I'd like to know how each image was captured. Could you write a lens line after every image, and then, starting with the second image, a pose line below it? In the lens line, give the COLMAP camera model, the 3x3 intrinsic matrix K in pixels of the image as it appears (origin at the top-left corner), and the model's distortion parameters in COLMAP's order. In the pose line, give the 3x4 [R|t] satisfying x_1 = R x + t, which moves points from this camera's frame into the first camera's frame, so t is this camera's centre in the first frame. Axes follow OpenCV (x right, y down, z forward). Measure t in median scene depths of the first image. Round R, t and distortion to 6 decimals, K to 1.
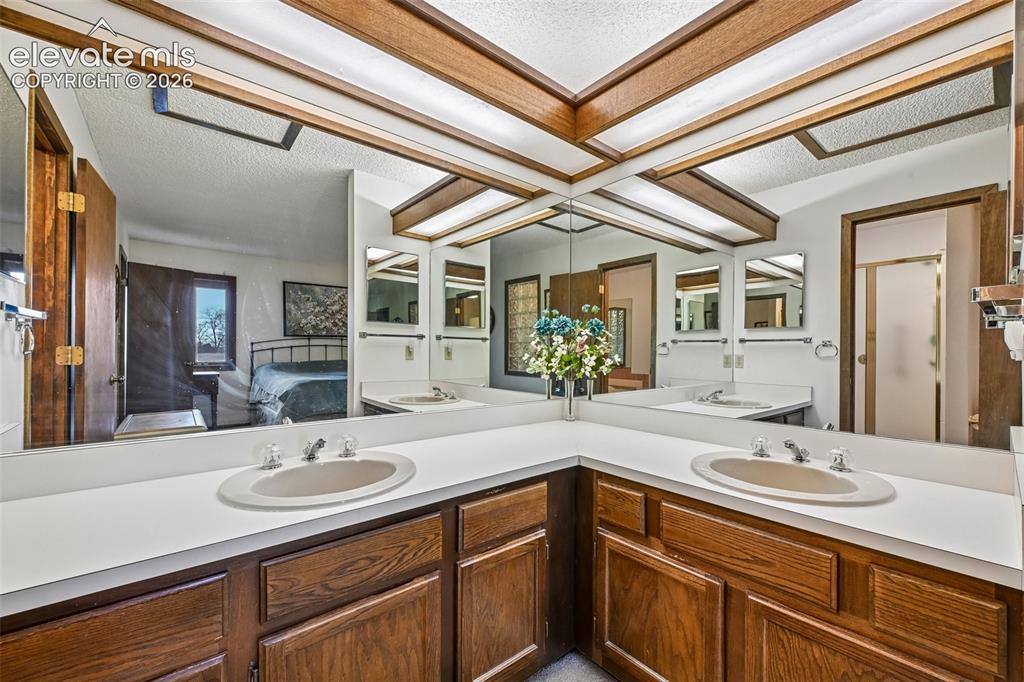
lens RADIAL K [[399.8, 0, 510.3], [0, 399.8, 348.8], [0, 0, 1]] dist [-0.006100, 0.000729]
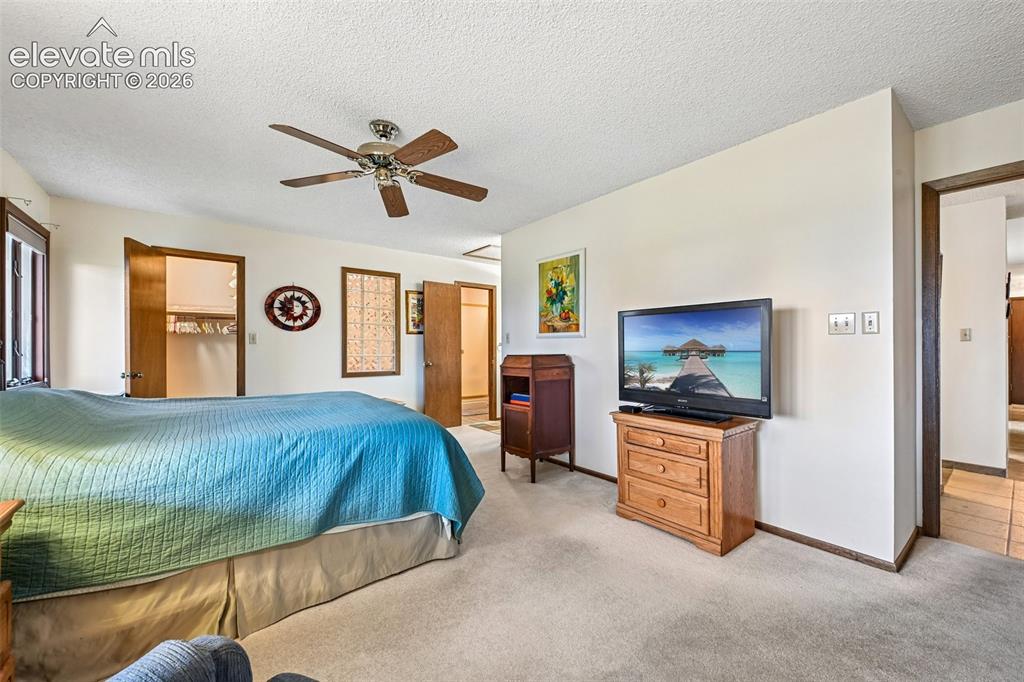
lens RADIAL K [[399.8, 0, 517.0], [0, 399.8, 346.4], [0, 0, 1]] dist [-0.006100, 0.000729]
pose [[0.021274, 0.001688, 0.999772, -0.775070], [-0.005932, 0.999981, -0.001562, -0.008994], [-0.999756, -0.005897, 0.021284, 0.618350]]
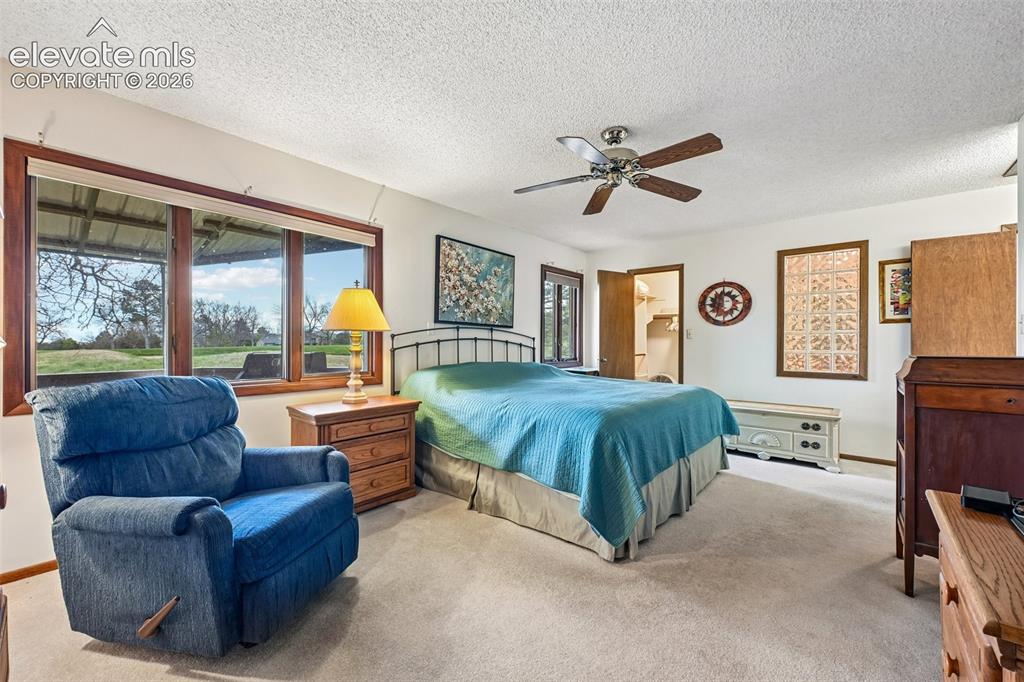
lens RADIAL K [[399.8, 0, 516.9], [0, 399.8, 342.9], [0, 0, 1]] dist [-0.006100, 0.000729]
pose [[0.984722, 0.002980, 0.174109, -0.568112], [-0.004845, 0.999935, 0.010288, -0.009662], [-0.174067, -0.010975, 0.984673, 0.378041]]
